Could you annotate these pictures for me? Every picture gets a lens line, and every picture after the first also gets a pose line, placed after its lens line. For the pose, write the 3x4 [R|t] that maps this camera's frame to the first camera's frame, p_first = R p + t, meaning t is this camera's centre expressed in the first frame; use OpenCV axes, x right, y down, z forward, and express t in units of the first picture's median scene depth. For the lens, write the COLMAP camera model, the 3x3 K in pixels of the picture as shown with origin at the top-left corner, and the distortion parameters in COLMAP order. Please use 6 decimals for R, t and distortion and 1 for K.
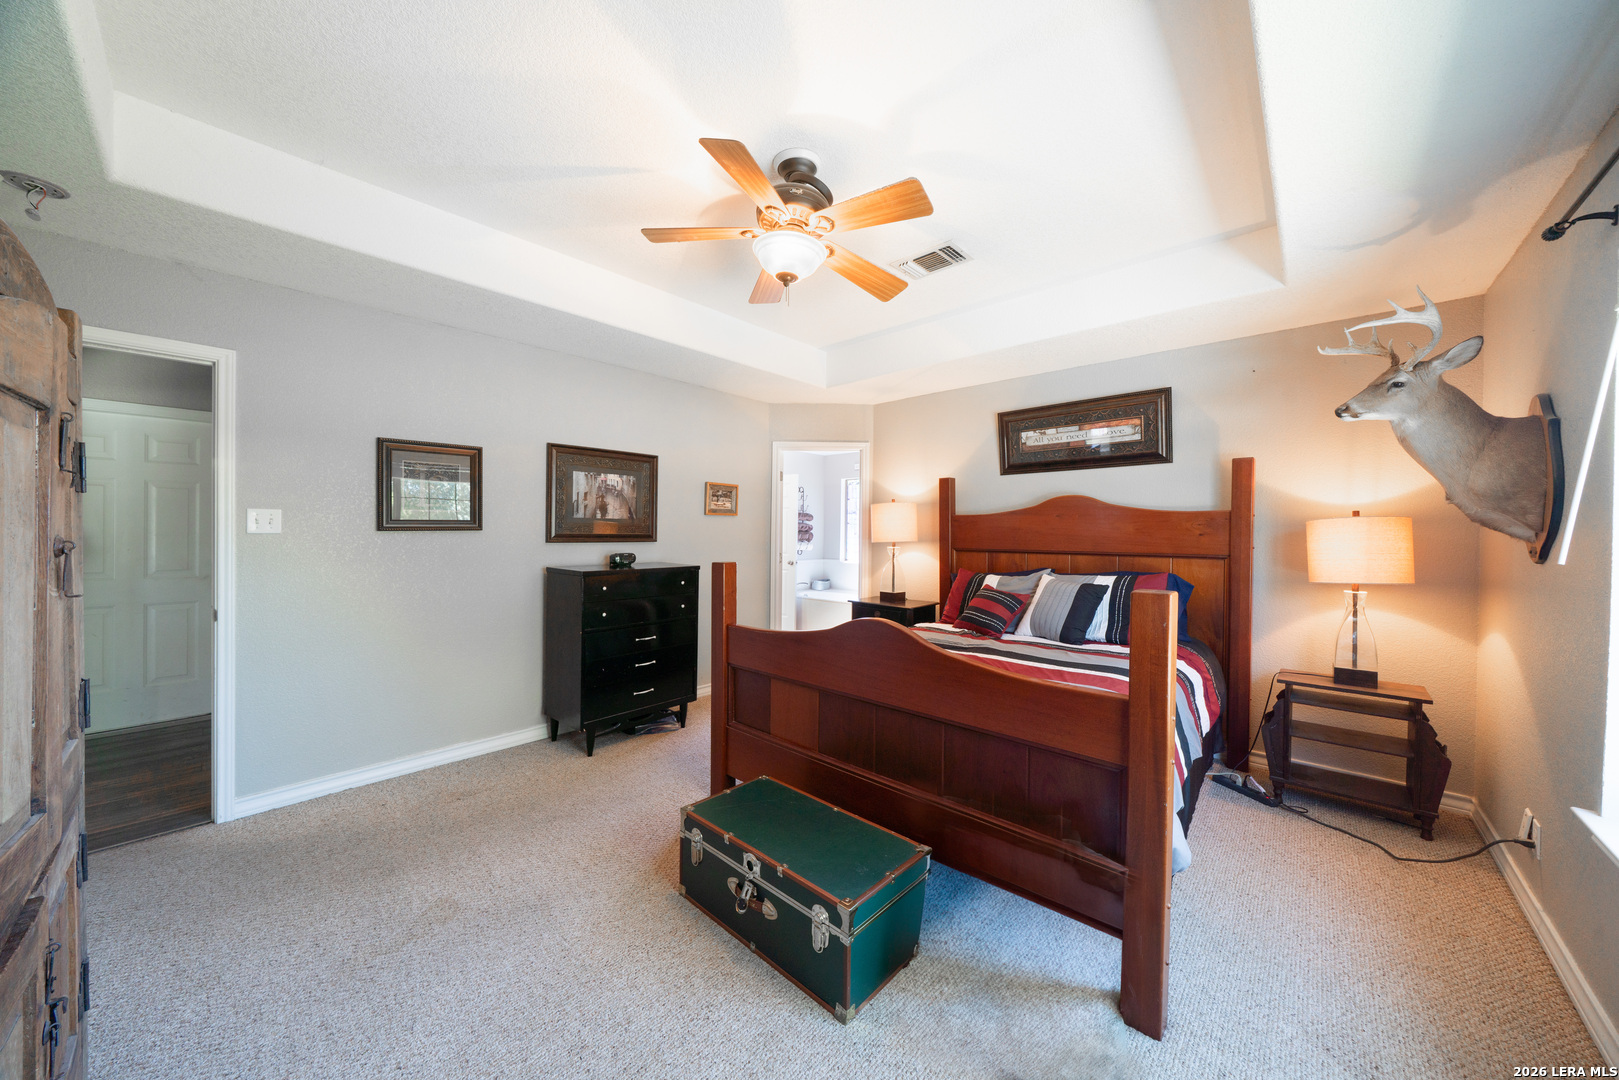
lens RADIAL K [[556.0, 0, 801.5], [0, 556.0, 547.1], [0, 0, 1]] dist [-0.003897, 0.000340]
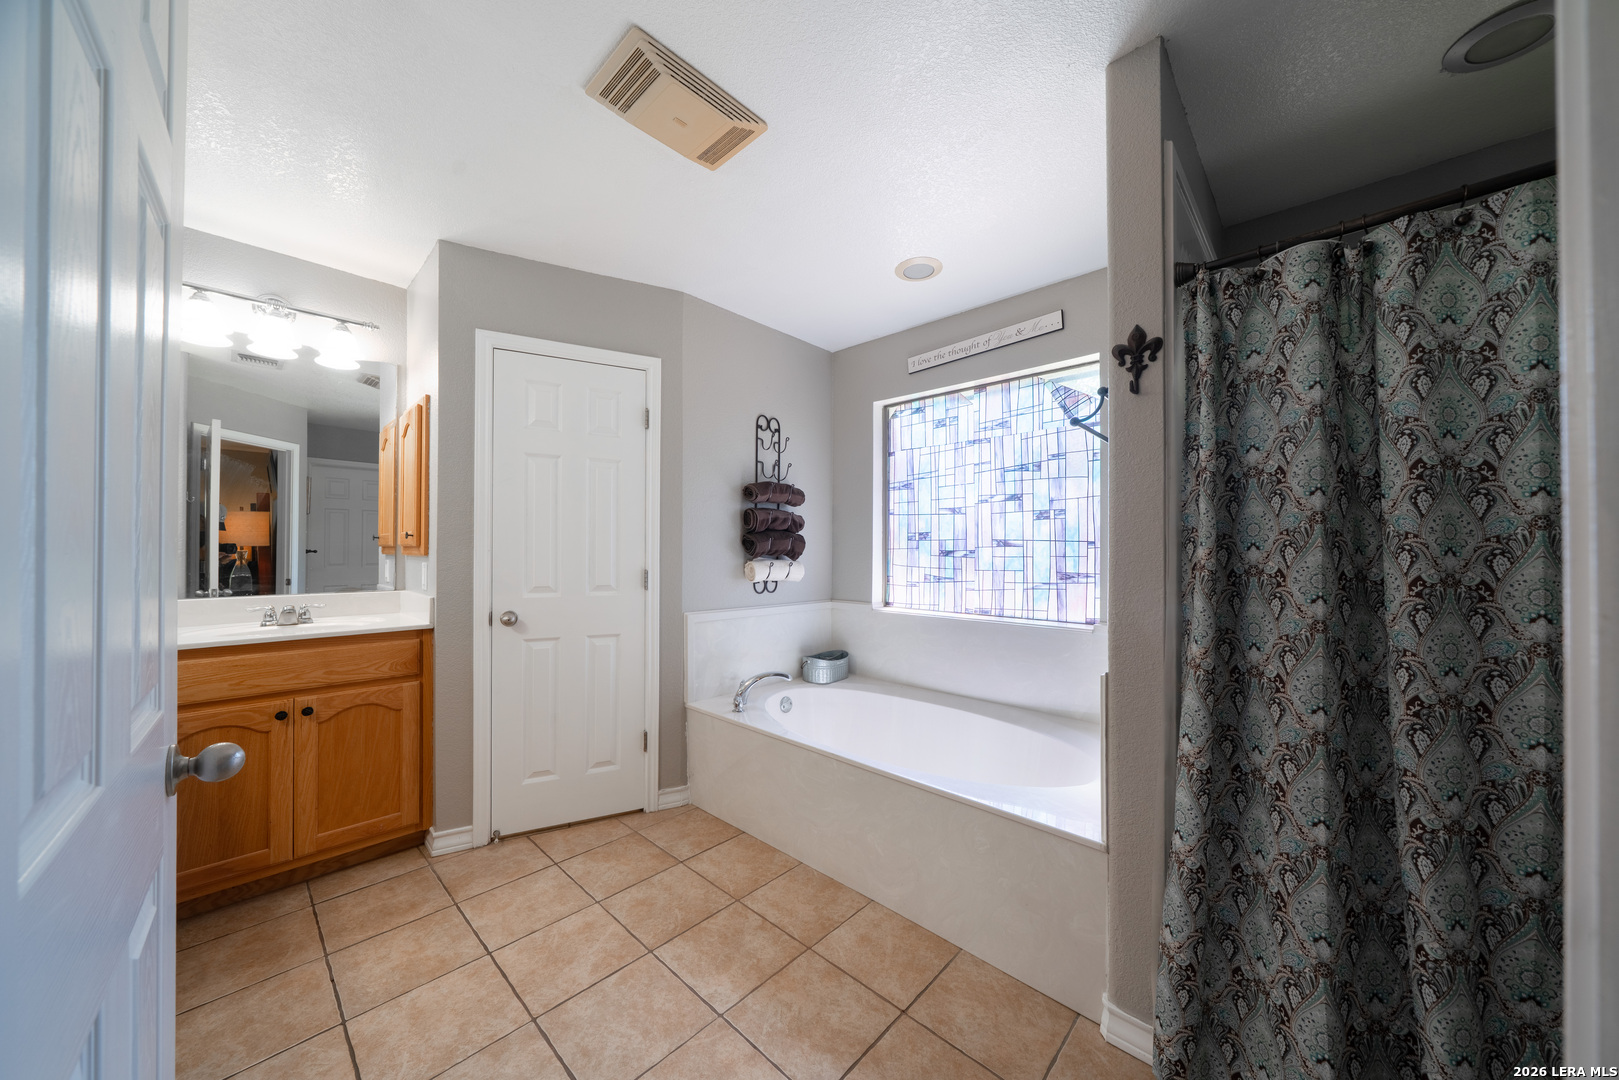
lens RADIAL K [[556.0, 0, 813.7], [0, 556.0, 546.4], [0, 0, 1]] dist [-0.003897, 0.000340]
pose [[0.999960, -0.005622, 0.006996, 0.043764], [0.005849, 0.999441, -0.032927, -0.009400], [-0.006807, 0.032967, 0.999433, 1.090929]]
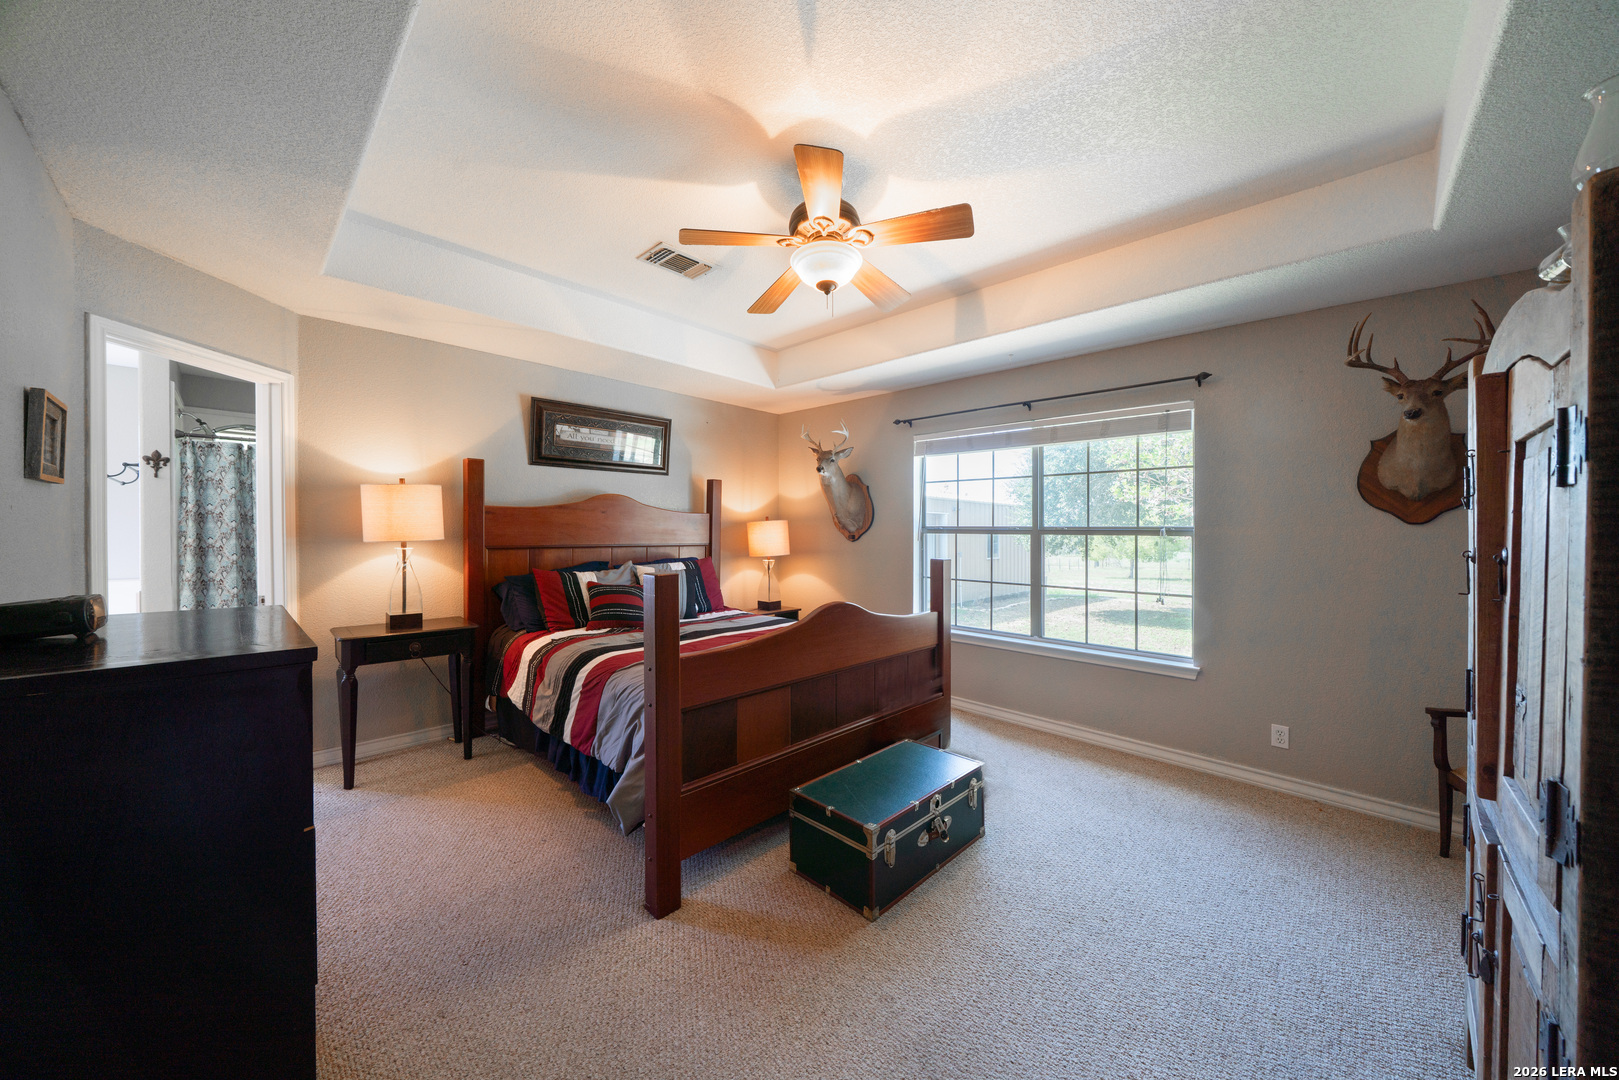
lens RADIAL K [[556.0, 0, 815.2], [0, 556.0, 540.7], [0, 0, 1]] dist [-0.003897, 0.000340]
pose [[0.017290, -0.024644, 0.999547, -0.514006], [0.017574, 0.999549, 0.024340, -0.017213], [-0.999696, 0.017145, 0.017715, 0.483780]]
